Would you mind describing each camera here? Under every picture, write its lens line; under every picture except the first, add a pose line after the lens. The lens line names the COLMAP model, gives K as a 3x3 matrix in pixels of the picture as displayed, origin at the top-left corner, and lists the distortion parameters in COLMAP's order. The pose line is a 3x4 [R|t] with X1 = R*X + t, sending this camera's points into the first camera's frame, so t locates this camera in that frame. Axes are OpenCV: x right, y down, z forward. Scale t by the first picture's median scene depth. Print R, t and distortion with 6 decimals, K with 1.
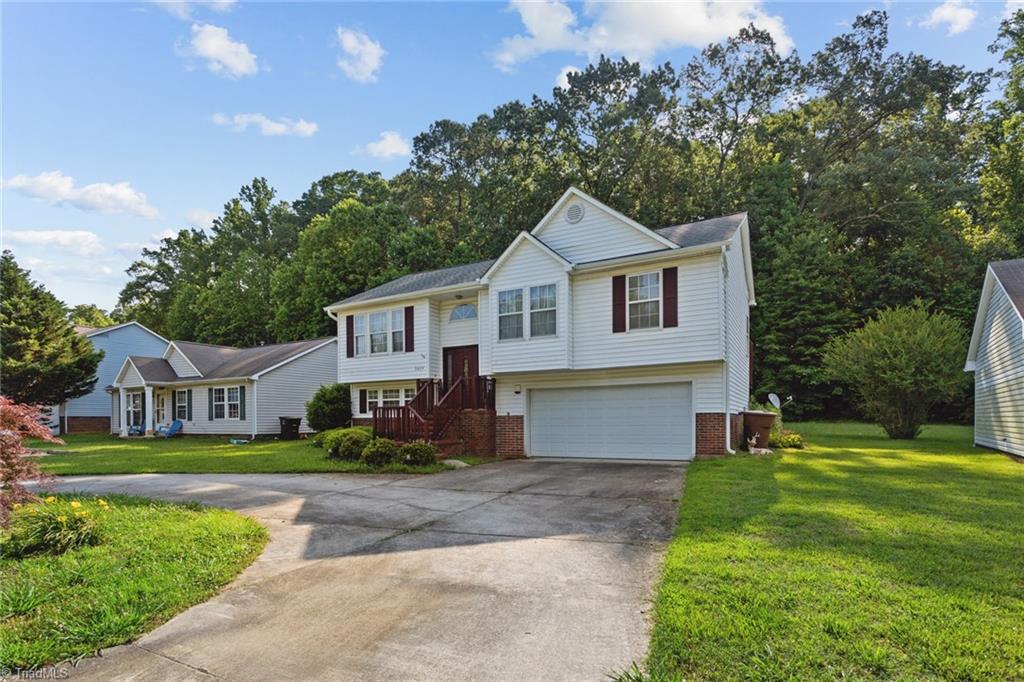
lens RADIAL K [[493.2, 0, 510.1], [0, 493.2, 424.4], [0, 0, 1]] dist [-0.000200, 0.000142]
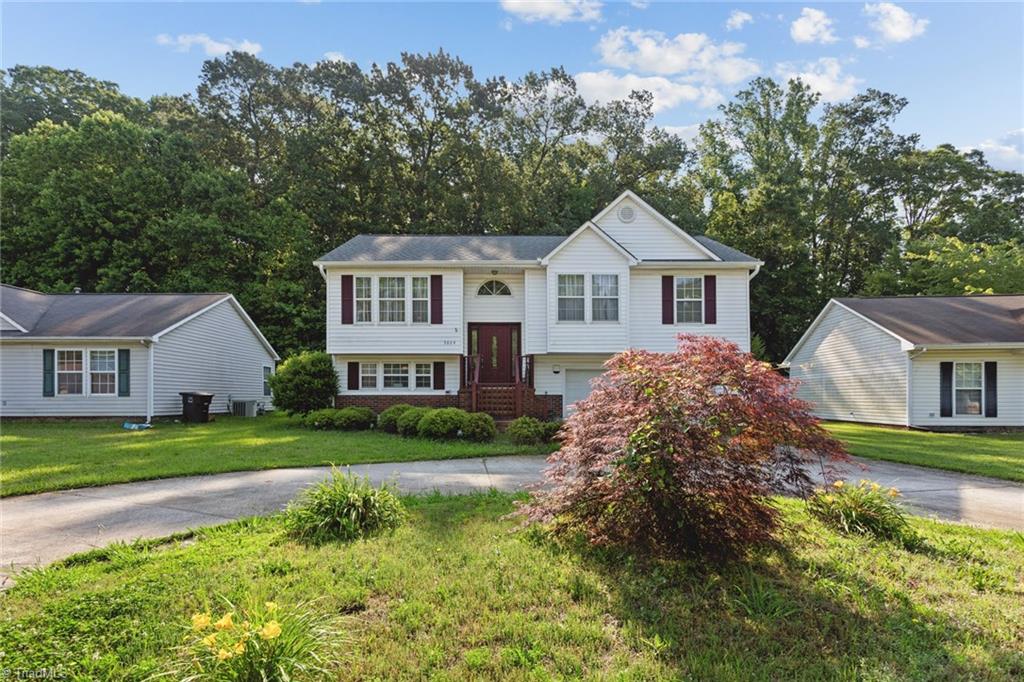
lens RADIAL K [[485.6, 0, 511.9], [0, 485.6, 399.1], [0, 0, 1]] dist [-0.001737, -0.000037]
pose [[0.874377, 0.007616, 0.485187, -0.515954], [-0.001277, 0.999909, -0.013394, 0.005313], [-0.485245, 0.011092, 0.874308, 0.138523]]
